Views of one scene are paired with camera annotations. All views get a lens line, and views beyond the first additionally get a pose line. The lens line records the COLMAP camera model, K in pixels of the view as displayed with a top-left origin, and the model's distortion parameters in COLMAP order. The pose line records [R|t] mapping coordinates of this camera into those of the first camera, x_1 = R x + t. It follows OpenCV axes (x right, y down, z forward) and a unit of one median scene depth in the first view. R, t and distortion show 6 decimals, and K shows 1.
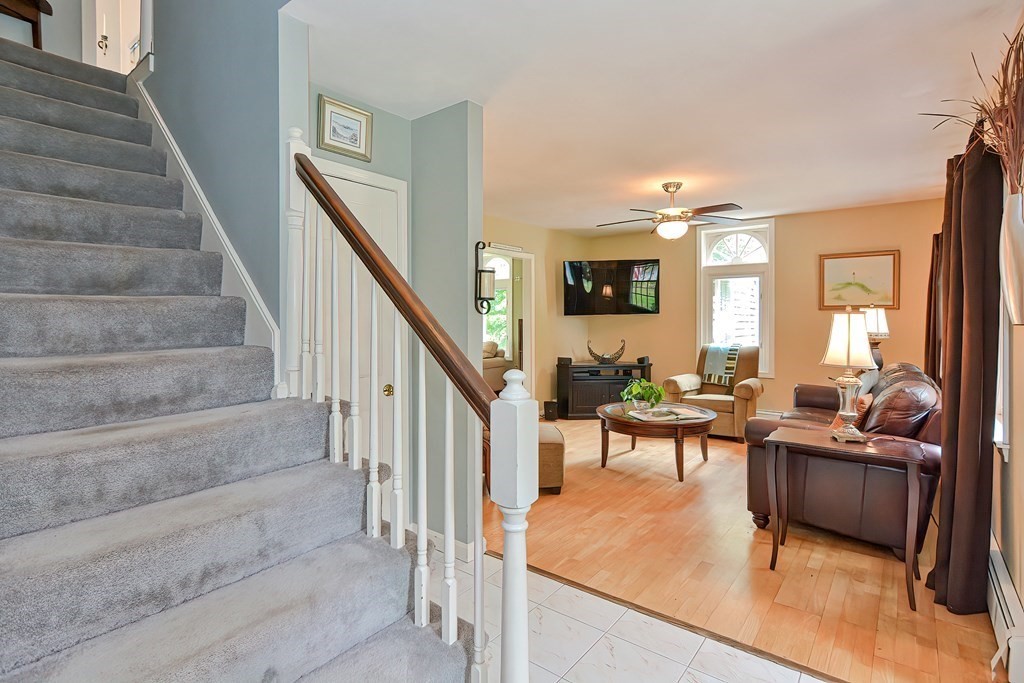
lens RADIAL K [[503.3, 0, 514.4], [0, 503.3, 321.4], [0, 0, 1]] dist [-0.016837, 0.003234]
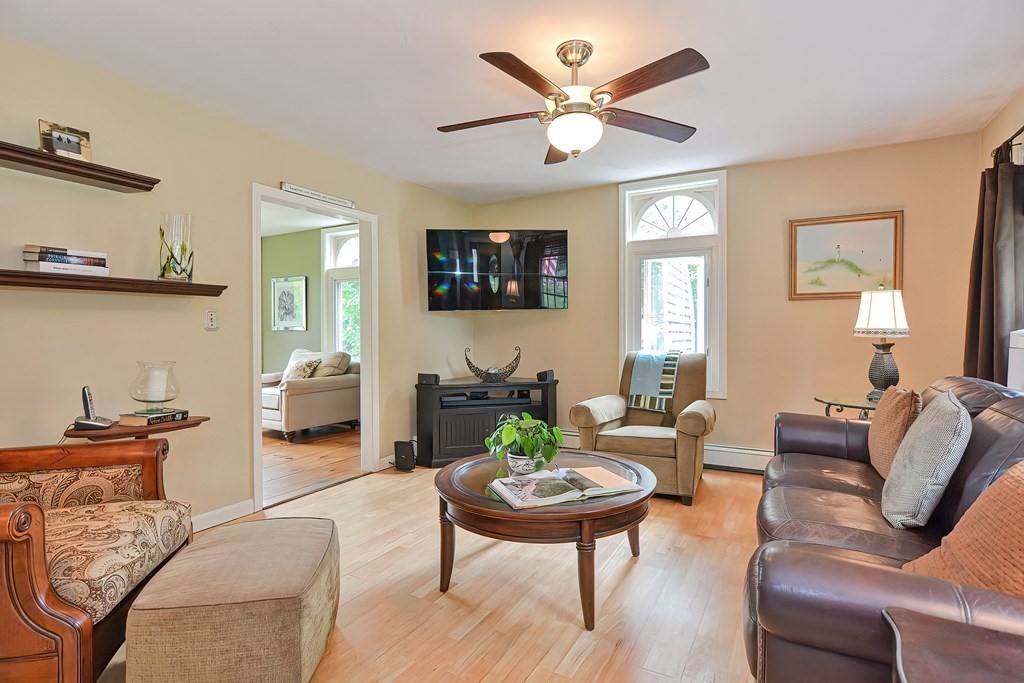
lens RADIAL K [[503.3, 0, 512.0], [0, 503.3, 341.0], [0, 0, 1]] dist [-0.016837, 0.003234]
pose [[0.990460, -0.007854, 0.137578, 0.126923], [0.005923, 0.999878, 0.014439, 0.020949], [-0.137675, -0.013486, 0.990386, 0.350727]]
